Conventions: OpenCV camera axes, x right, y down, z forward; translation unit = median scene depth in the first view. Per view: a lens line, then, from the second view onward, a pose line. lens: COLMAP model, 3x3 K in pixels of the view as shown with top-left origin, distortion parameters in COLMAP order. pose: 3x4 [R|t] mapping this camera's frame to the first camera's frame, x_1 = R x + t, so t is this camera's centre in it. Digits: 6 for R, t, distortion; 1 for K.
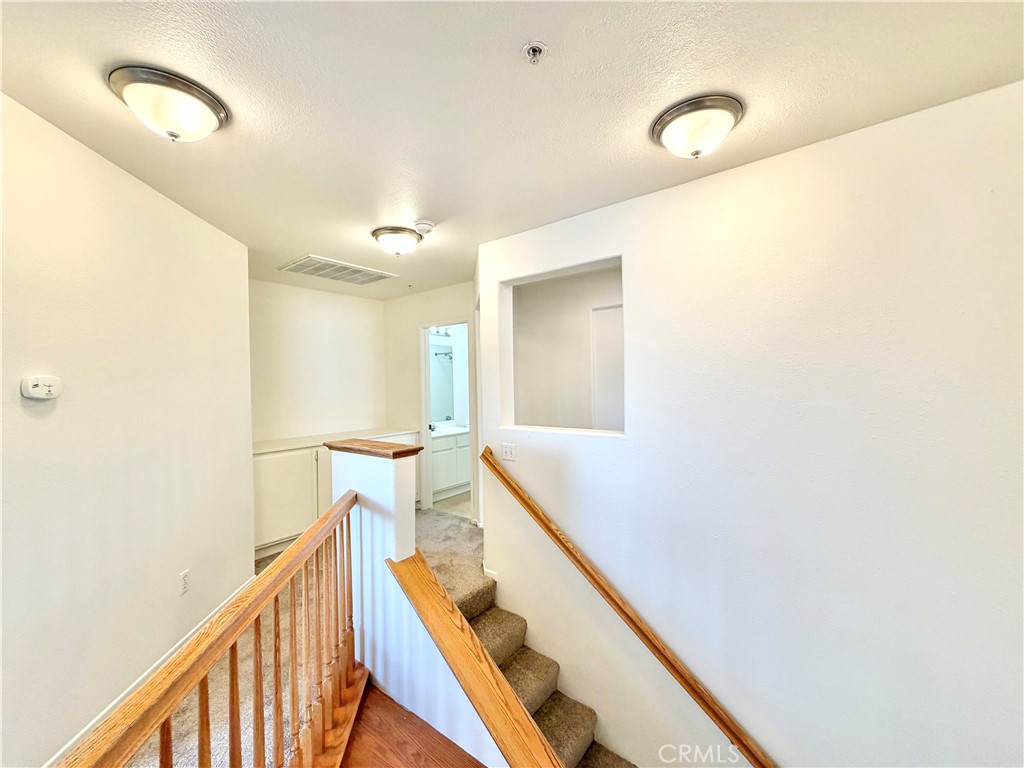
lens RADIAL K [[409.9, 0, 509.1], [0, 409.9, 383.0], [0, 0, 1]] dist [0.001352, -0.000313]
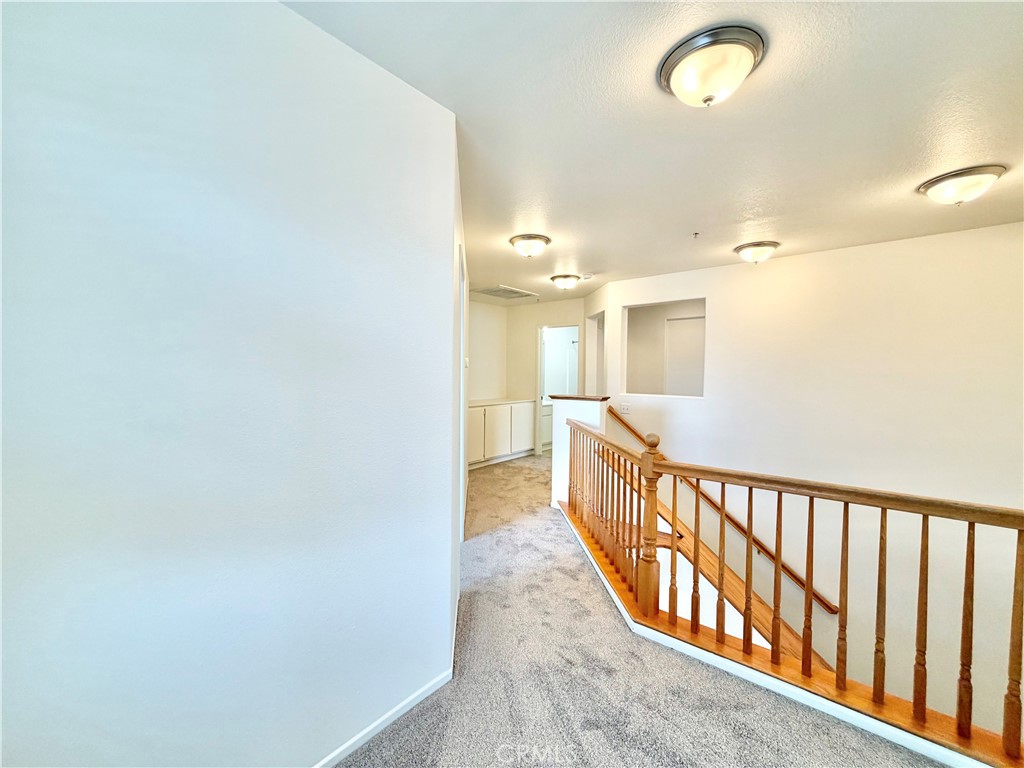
lens RADIAL K [[409.9, 0, 515.2], [0, 409.9, 382.2], [0, 0, 1]] dist [0.001352, -0.000313]
pose [[0.999607, 0.026479, -0.009211, -0.415582], [-0.026227, 0.999306, 0.026469, 0.027207], [0.009906, -0.026217, 0.999607, -0.635437]]
